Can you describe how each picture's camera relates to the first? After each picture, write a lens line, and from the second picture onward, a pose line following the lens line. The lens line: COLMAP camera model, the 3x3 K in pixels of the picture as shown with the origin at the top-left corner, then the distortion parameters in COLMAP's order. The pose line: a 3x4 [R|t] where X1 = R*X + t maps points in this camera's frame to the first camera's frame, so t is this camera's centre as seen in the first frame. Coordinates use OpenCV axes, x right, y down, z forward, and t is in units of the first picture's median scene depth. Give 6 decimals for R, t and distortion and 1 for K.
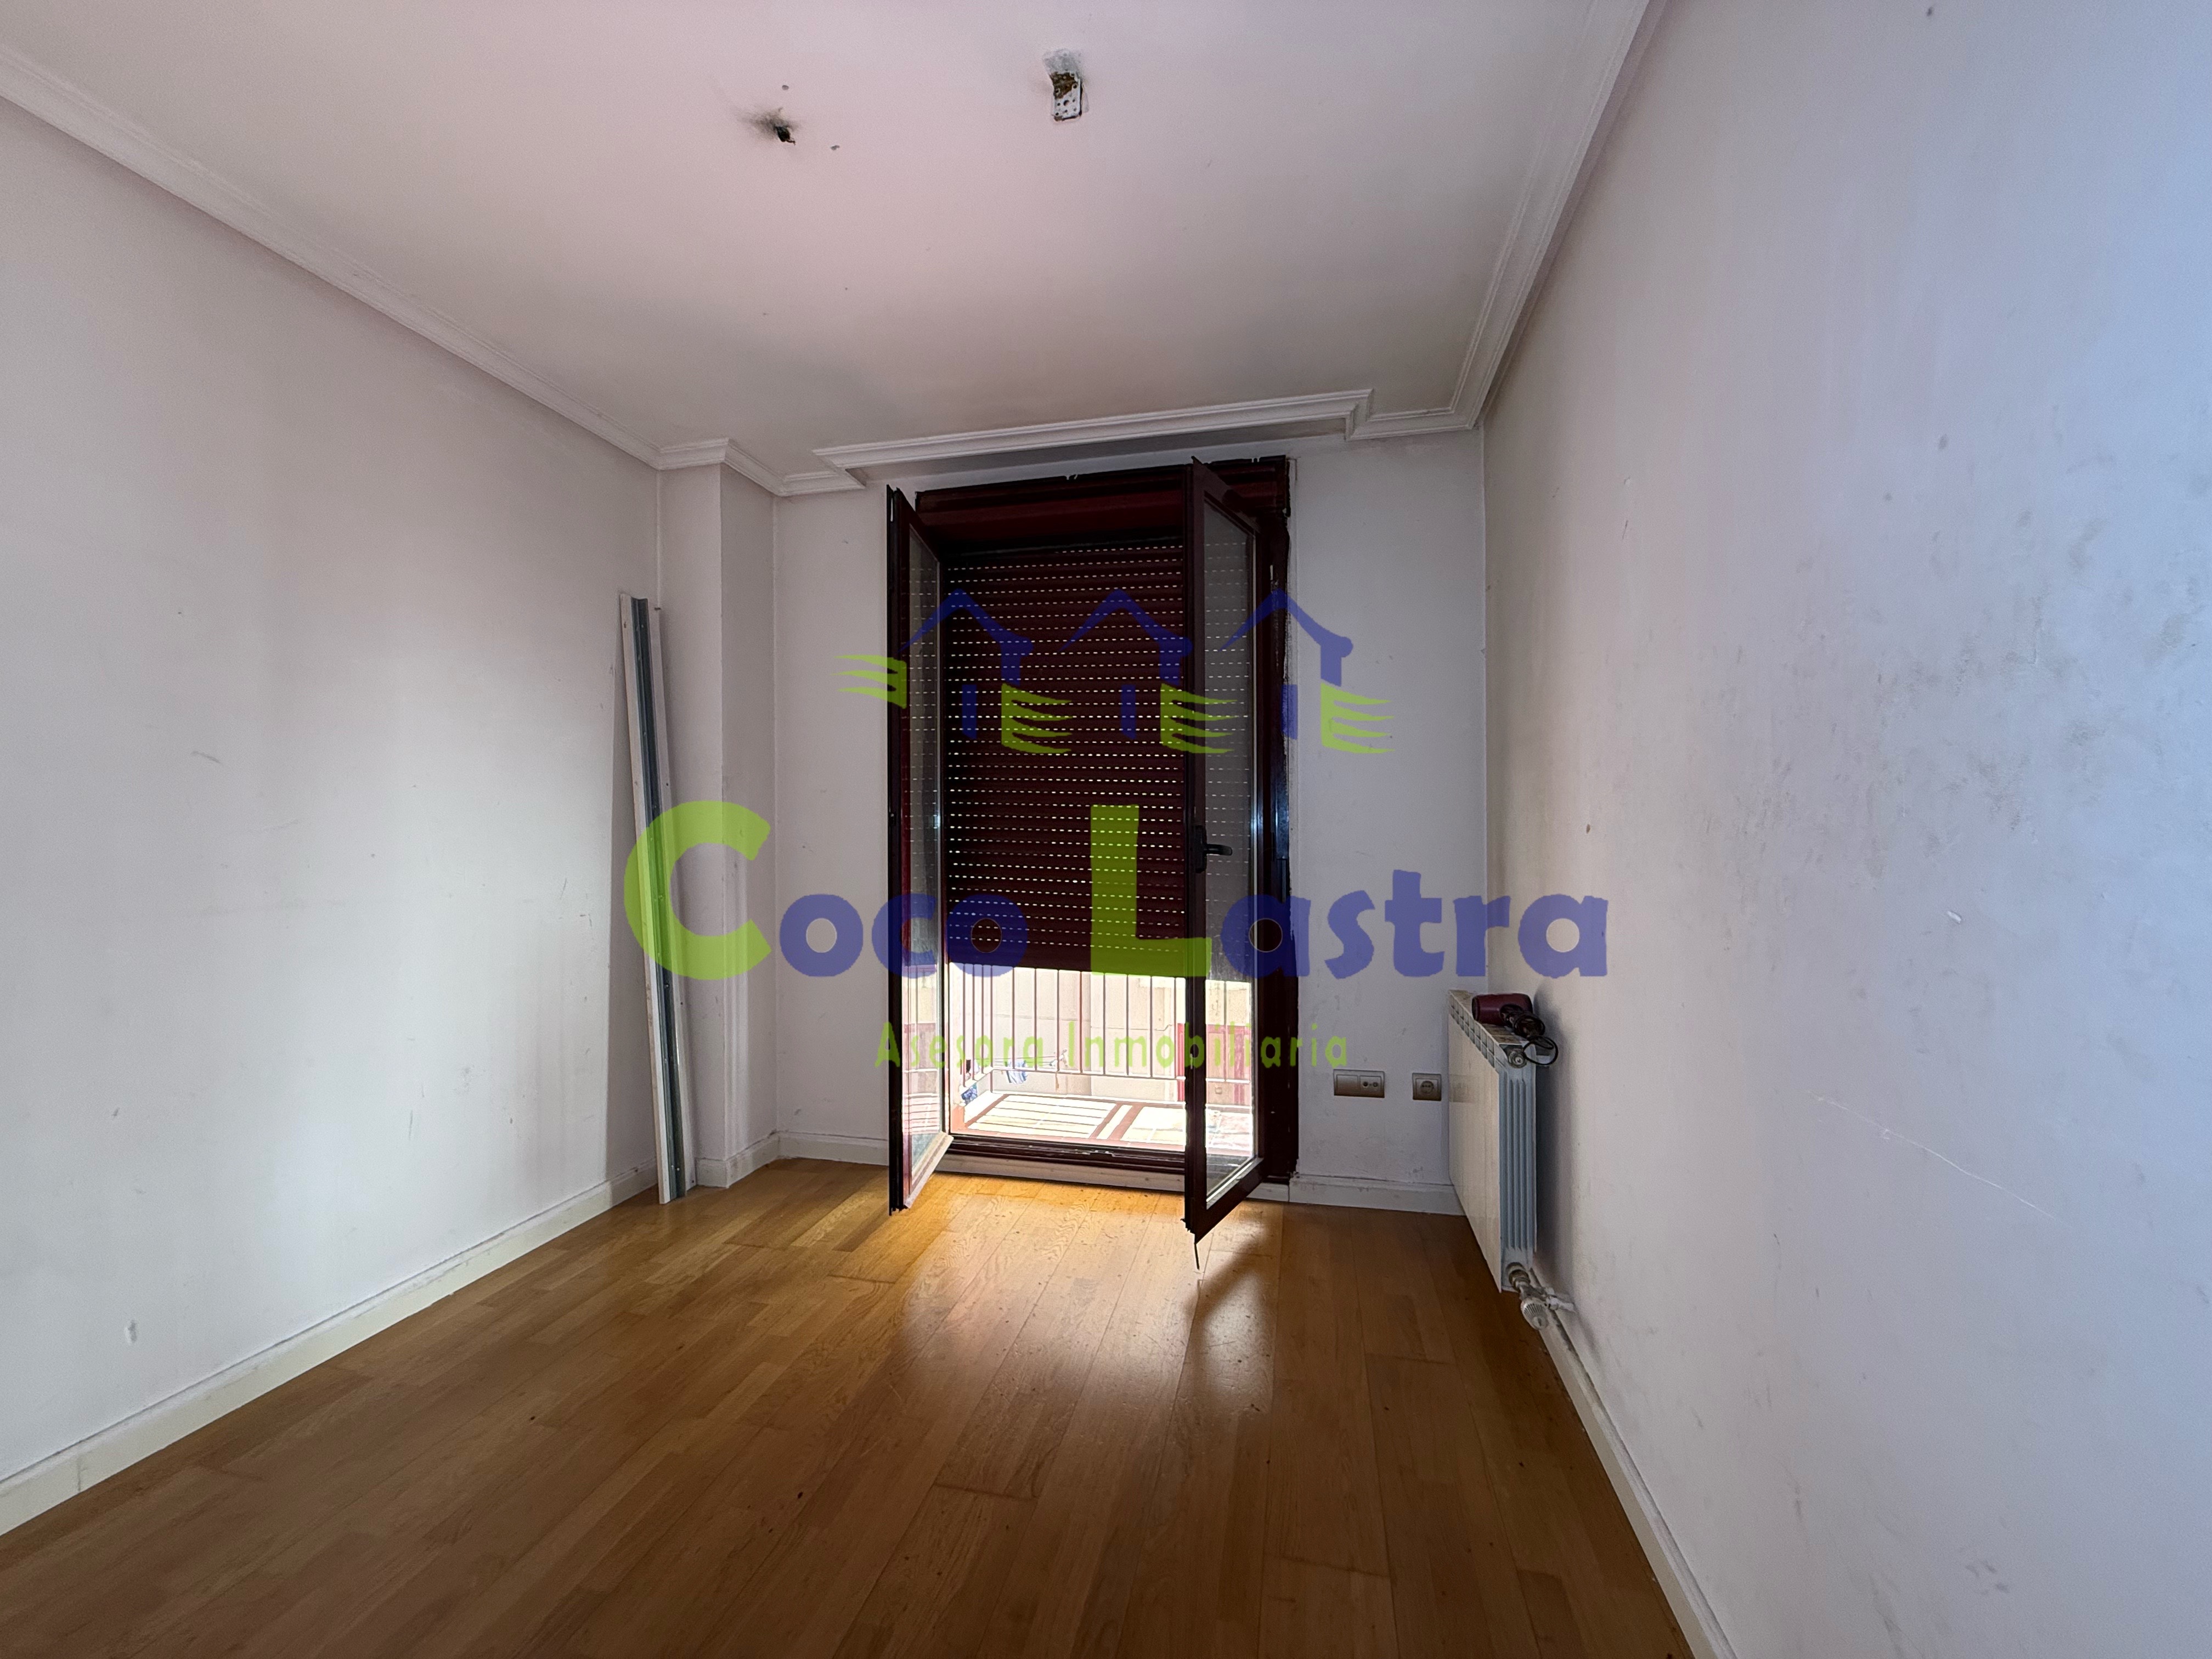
lens RADIAL K [[881.5, 0, 1096.2], [0, 881.5, 830.5], [0, 0, 1]] dist [0.000550, 0.000285]
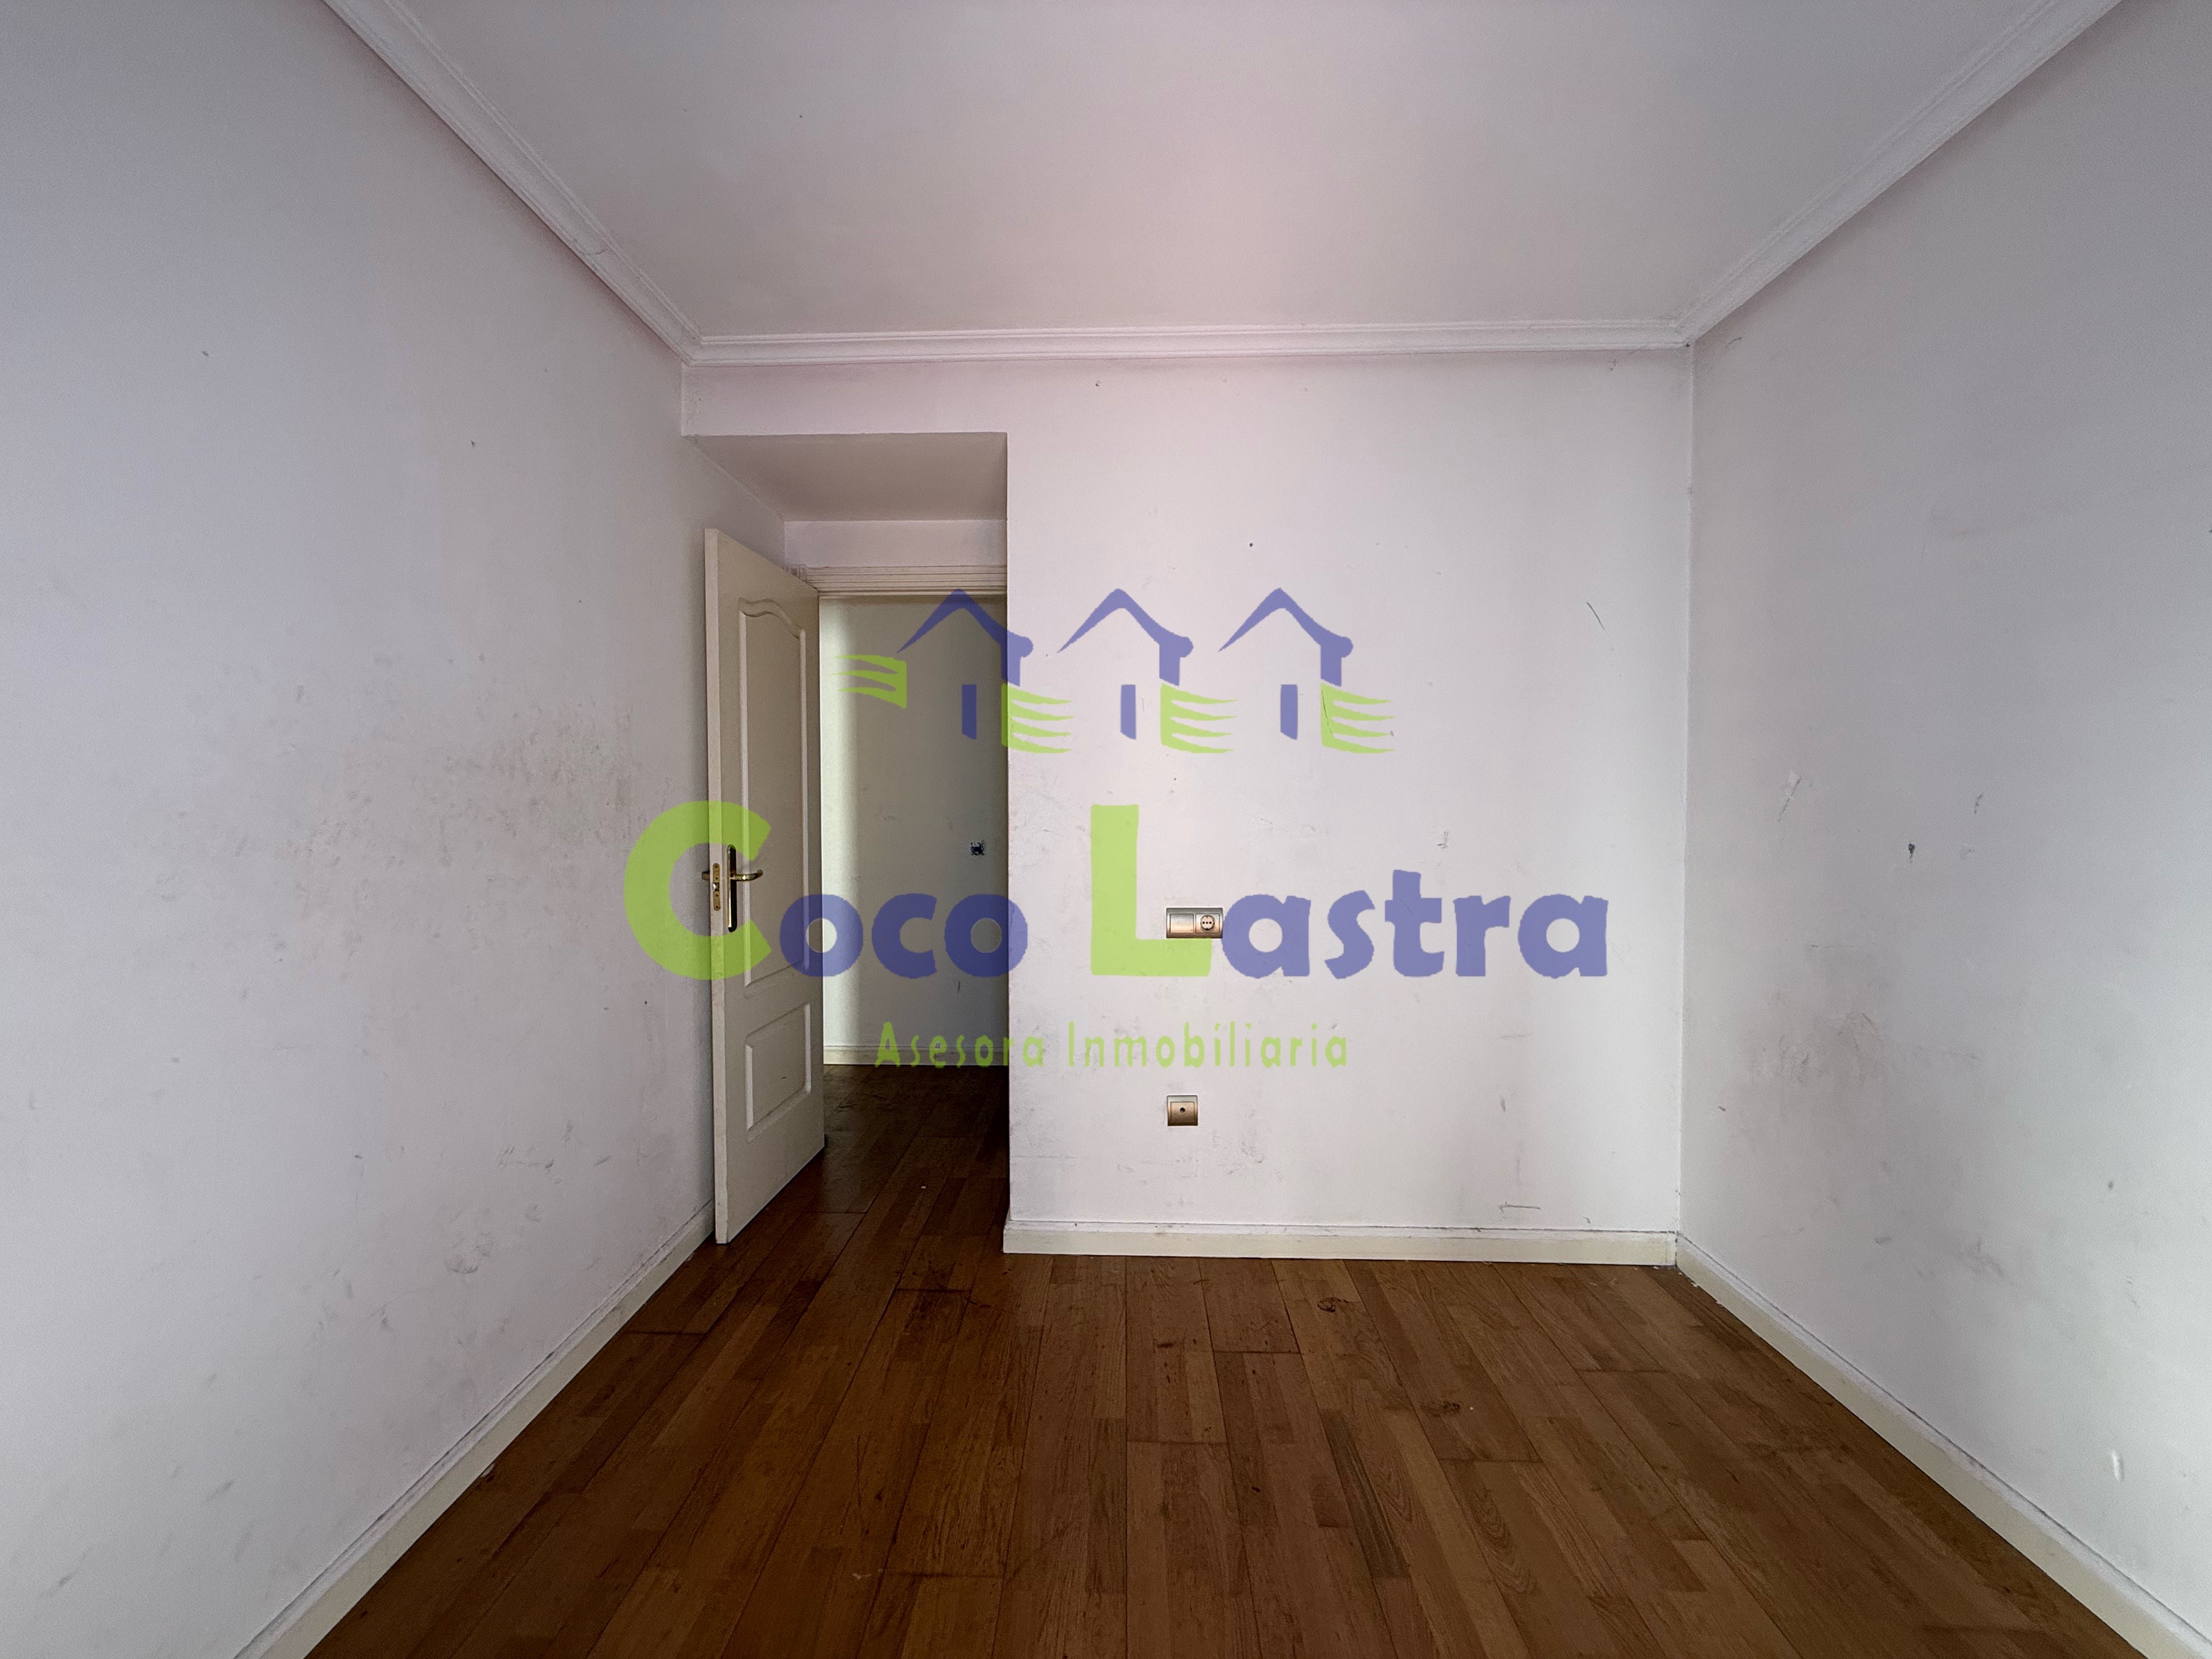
lens RADIAL K [[881.5, 0, 1096.2], [0, 881.5, 830.5], [0, 0, 1]] dist [0.000550, 0.000285]
pose [[-0.978891, 0.009019, -0.204183, -0.060149], [0.003437, 0.999611, 0.027679, -0.082976], [0.204353, 0.026393, -0.978541, 3.764421]]
